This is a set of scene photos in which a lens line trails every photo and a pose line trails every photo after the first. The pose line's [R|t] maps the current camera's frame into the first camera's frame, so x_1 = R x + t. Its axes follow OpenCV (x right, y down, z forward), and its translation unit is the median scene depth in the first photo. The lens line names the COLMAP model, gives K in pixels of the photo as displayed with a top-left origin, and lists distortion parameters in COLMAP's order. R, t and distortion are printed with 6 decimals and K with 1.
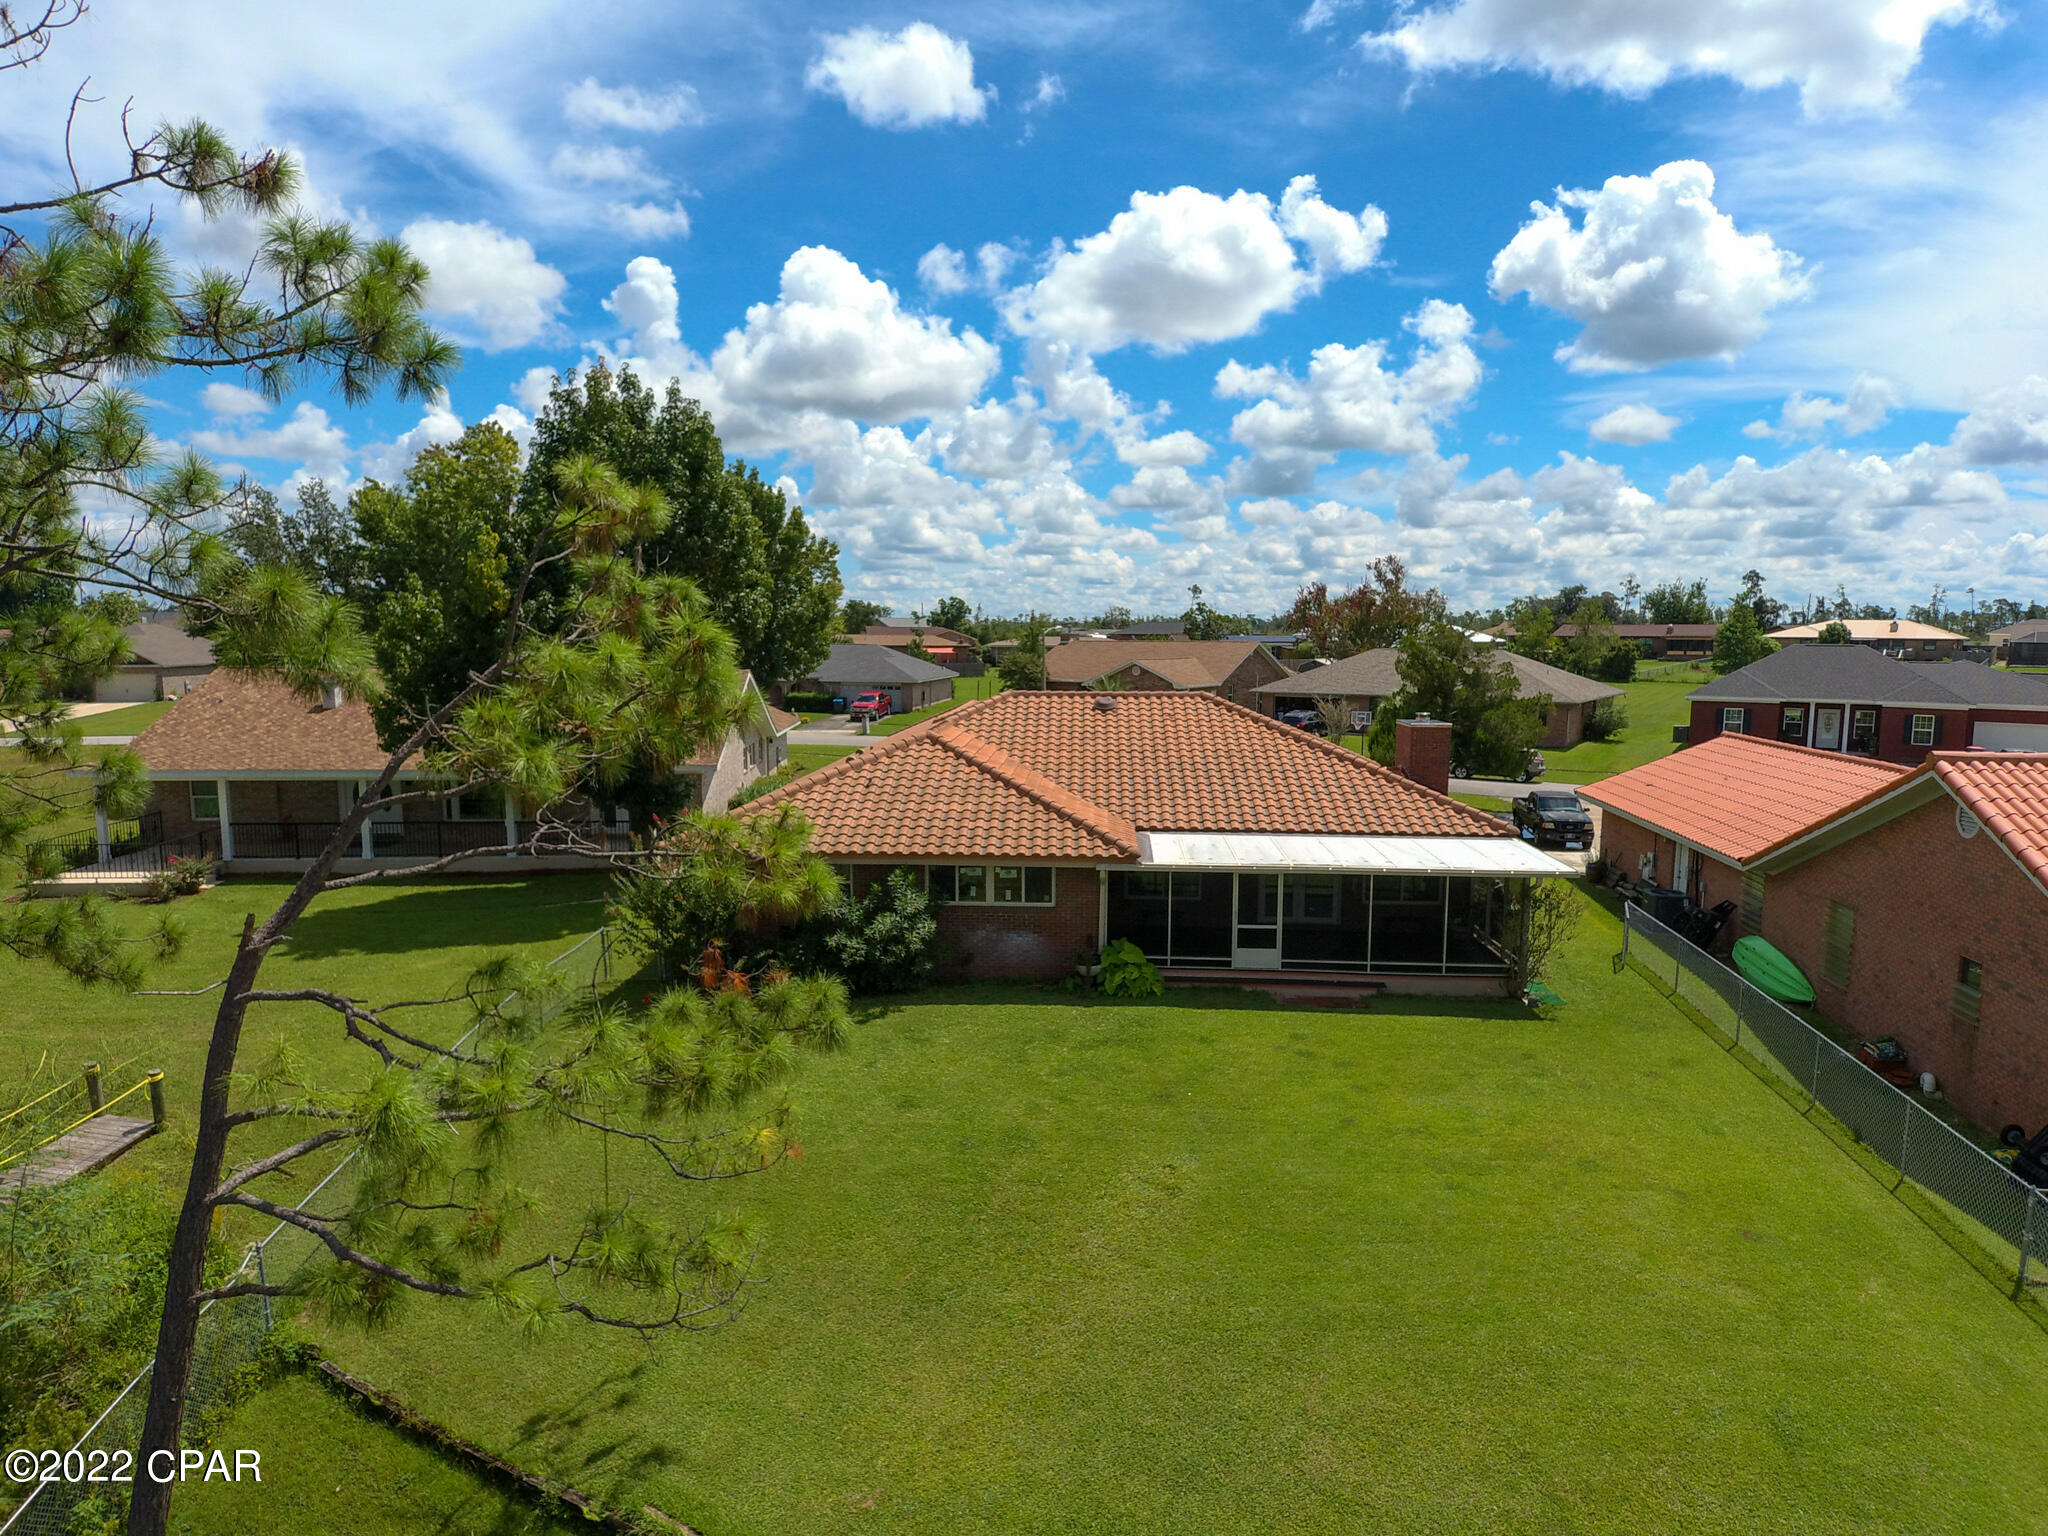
lens RADIAL K [[1232.3, 0, 1035.3], [0, 1232.3, 796.1], [0, 0, 1]] dist [0.098868, -0.131022]
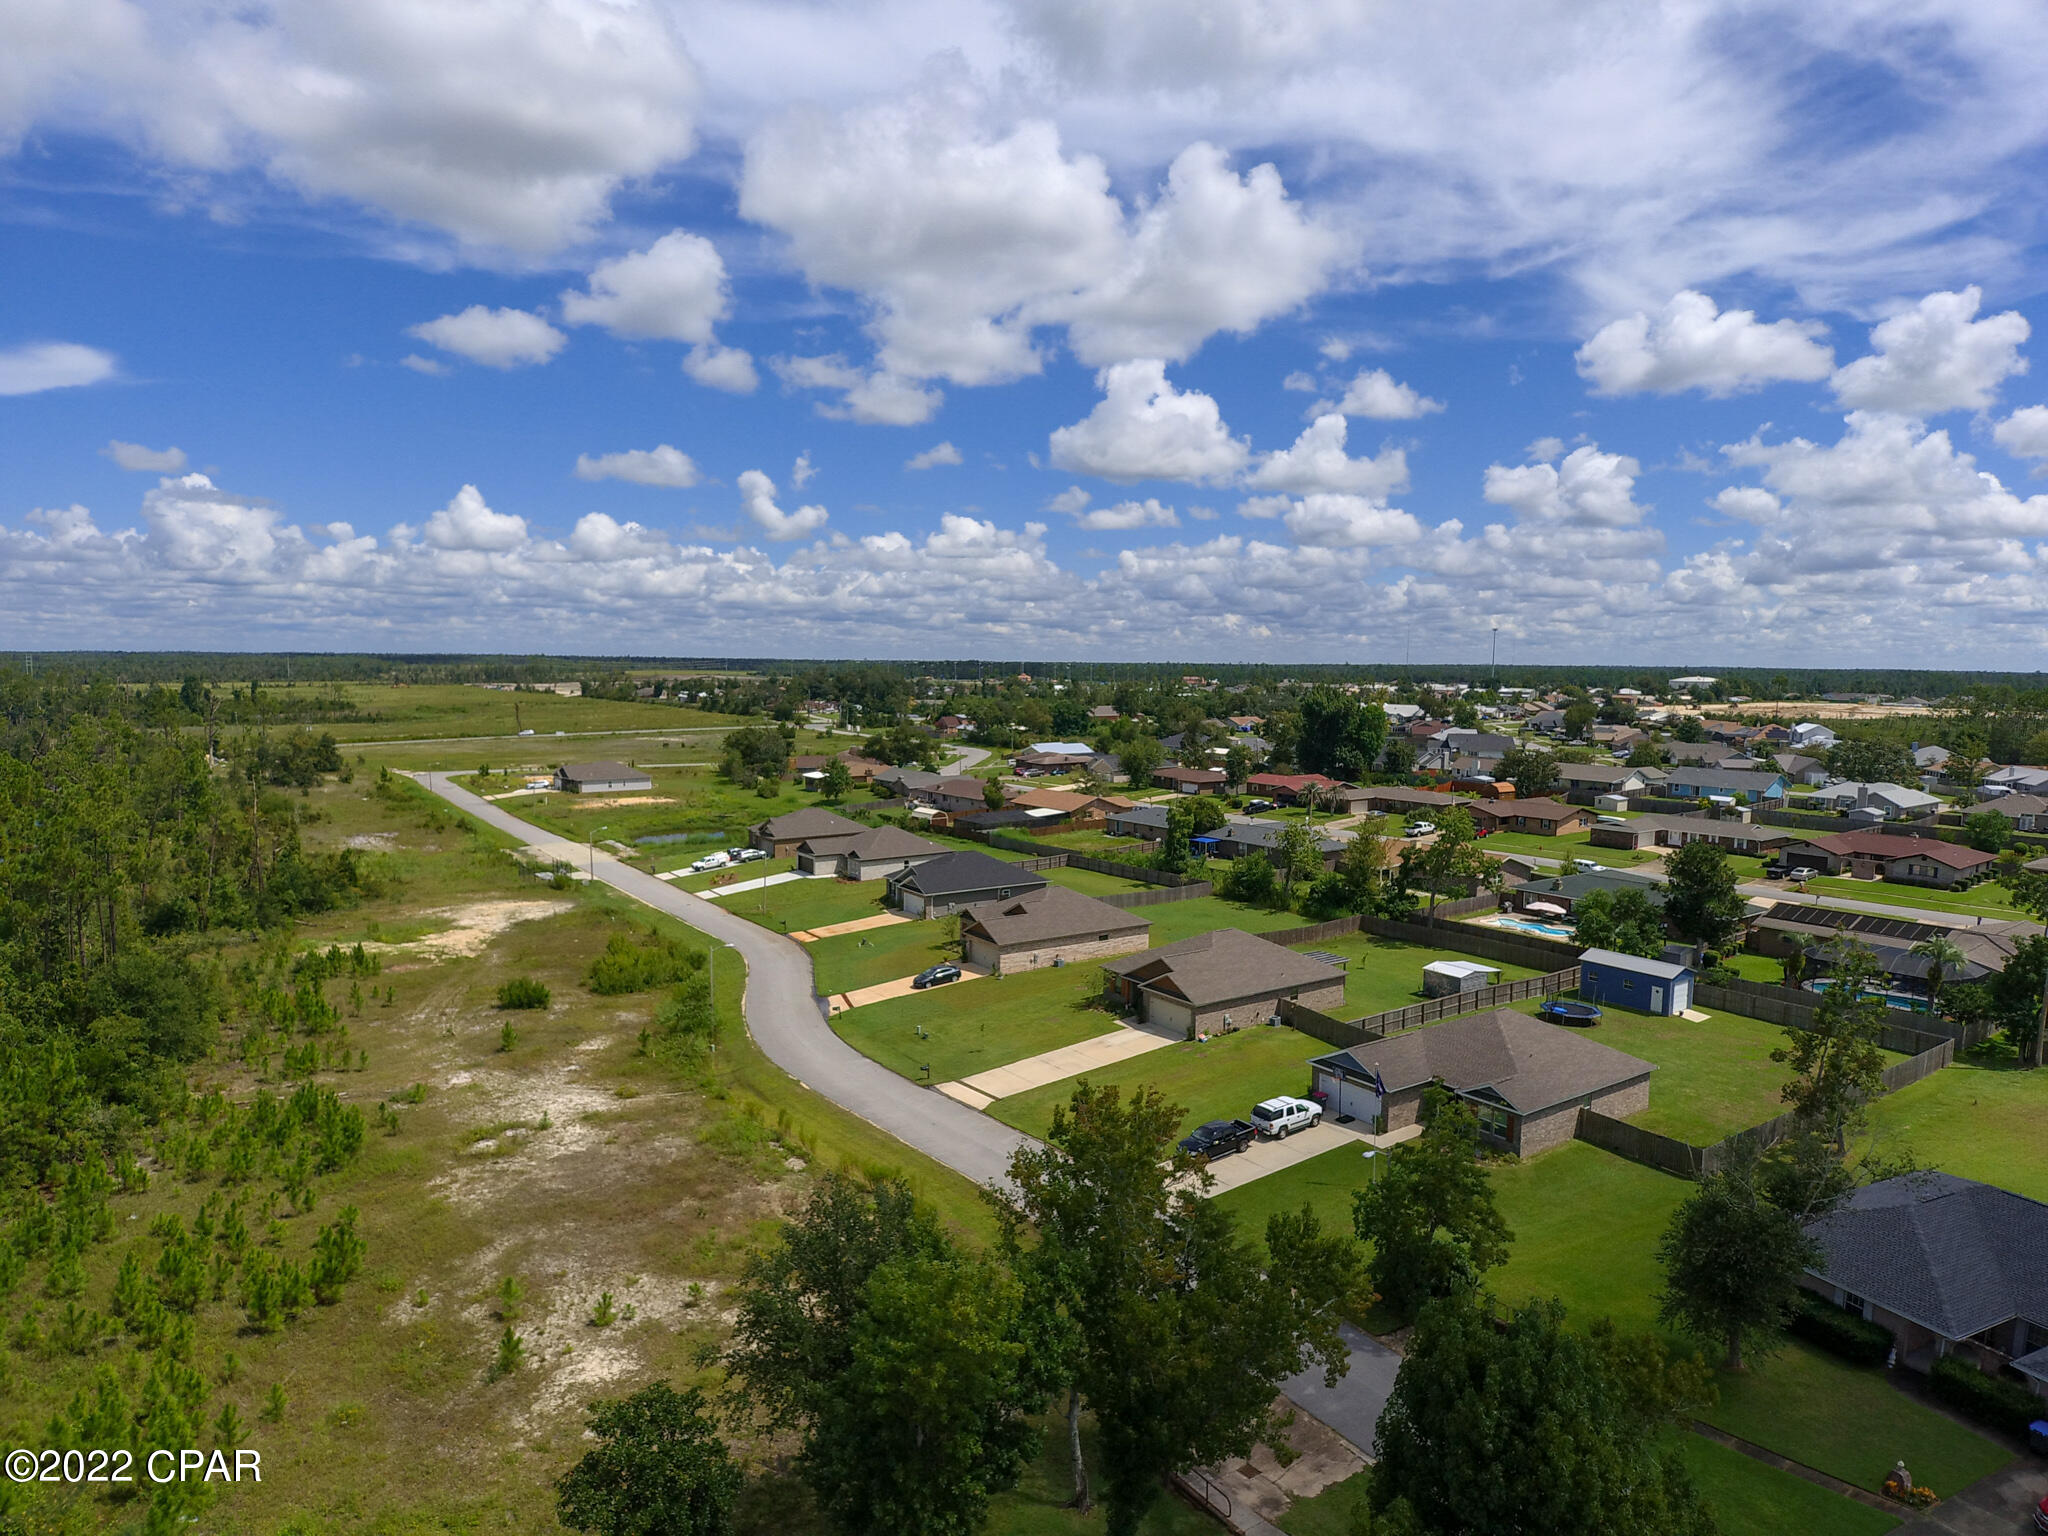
lens RADIAL K [[1232.3, 0, 1035.3], [0, 1232.3, 796.1], [0, 0, 1]] dist [0.098868, -0.131022]
pose [[0.543082, 0.087131, -0.835147, -0.014950], [-0.116609, 0.992790, 0.027749, -1.090109], [0.831543, 0.082316, 0.549327, 1.531586]]
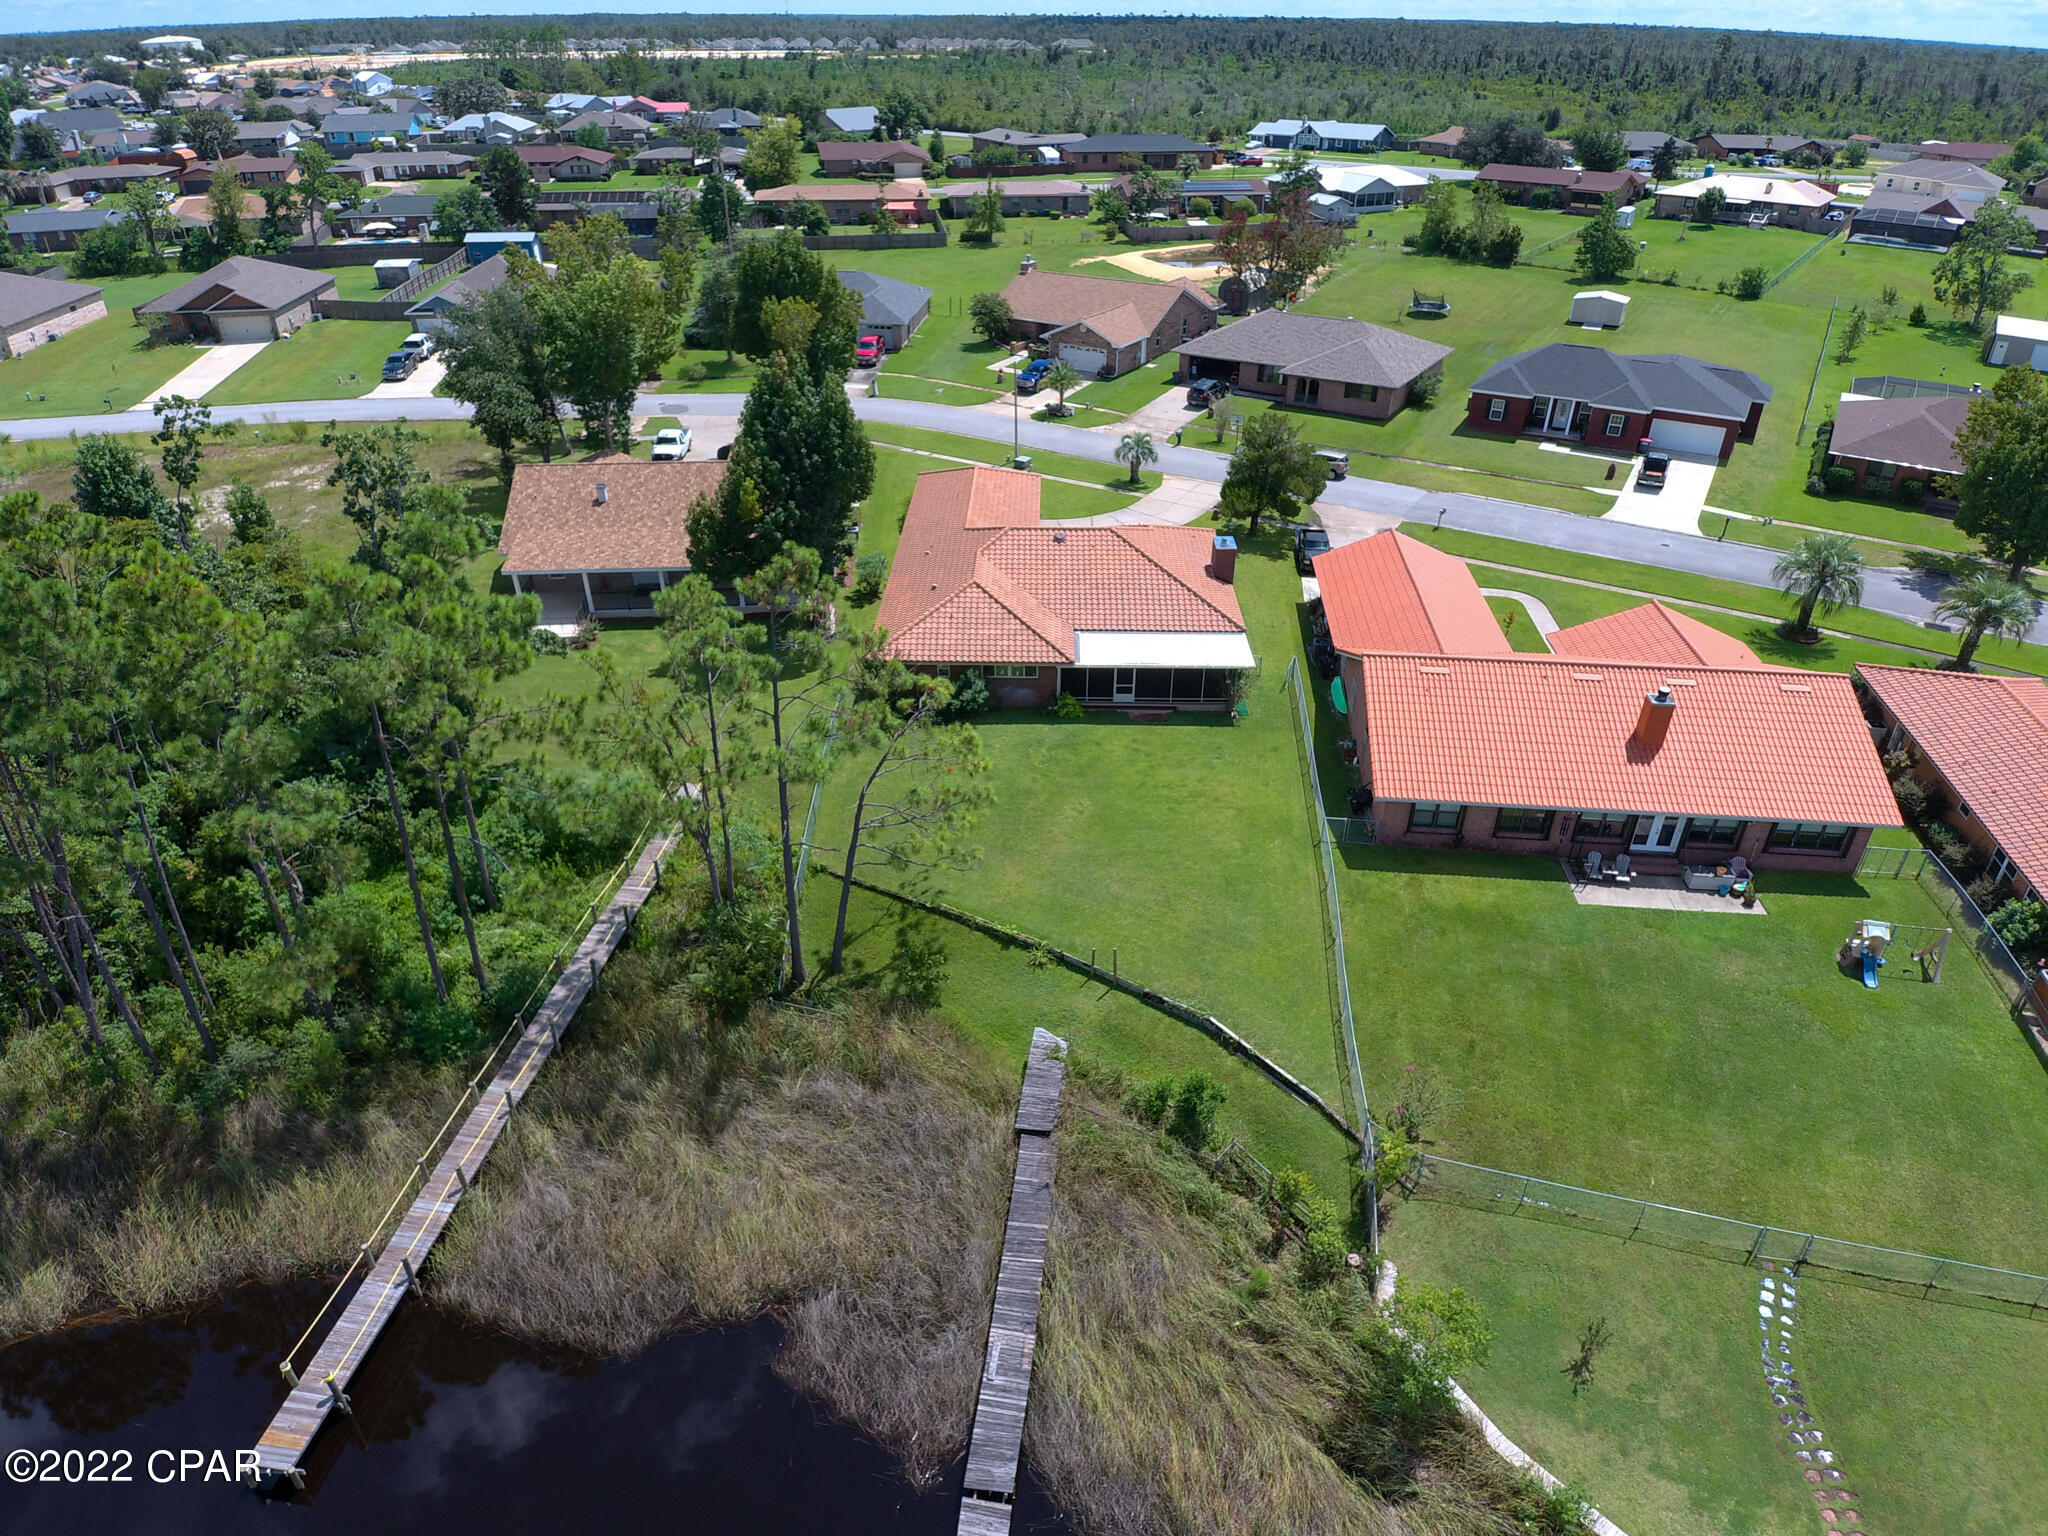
lens RADIAL K [[1232.3, 0, 1035.3], [0, 1232.3, 796.1], [0, 0, 1]] dist [0.098868, -0.131022]
pose [[0.999186, -0.023733, 0.032613, -0.073241], [0.007881, 0.907867, 0.419185, -0.714495], [-0.039557, -0.418586, 0.907315, -1.251525]]
